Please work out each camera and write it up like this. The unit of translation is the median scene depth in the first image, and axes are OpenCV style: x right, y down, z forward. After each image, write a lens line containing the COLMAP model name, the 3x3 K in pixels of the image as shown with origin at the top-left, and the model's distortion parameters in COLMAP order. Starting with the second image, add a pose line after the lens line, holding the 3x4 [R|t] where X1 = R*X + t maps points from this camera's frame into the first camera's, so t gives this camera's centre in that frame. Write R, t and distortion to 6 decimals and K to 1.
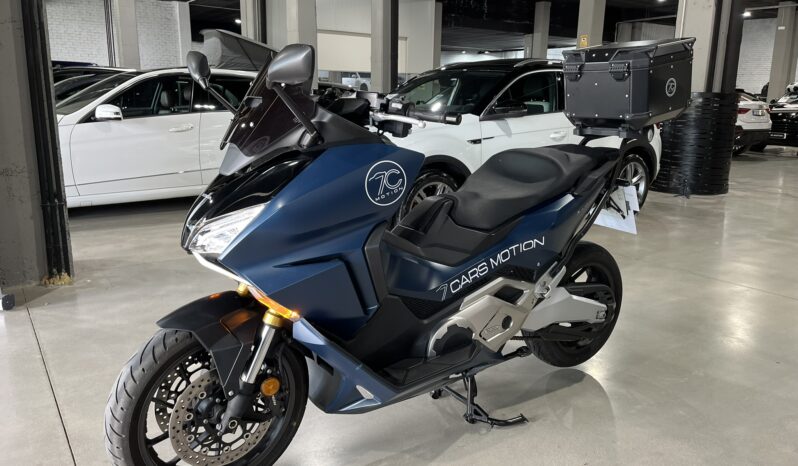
lens RADIAL K [[613.9, 0, 398.3], [0, 613.9, 236.4], [0, 0, 1]] dist [0.045262, -0.064246]
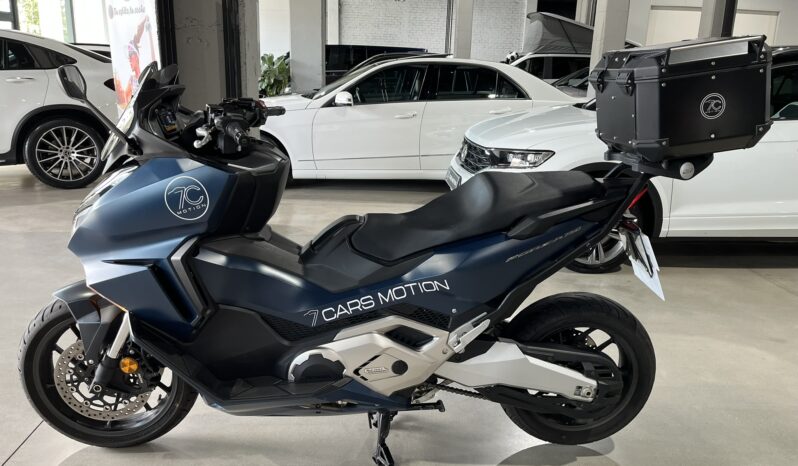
lens RADIAL K [[613.9, 0, 394.7], [0, 613.9, 233.4], [0, 0, 1]] dist [0.045262, -0.064246]
pose [[0.838502, 0.150865, -0.523598, 0.621343], [-0.137710, 0.988386, 0.064252, -0.109594], [0.527210, 0.018229, 0.849539, 0.247754]]
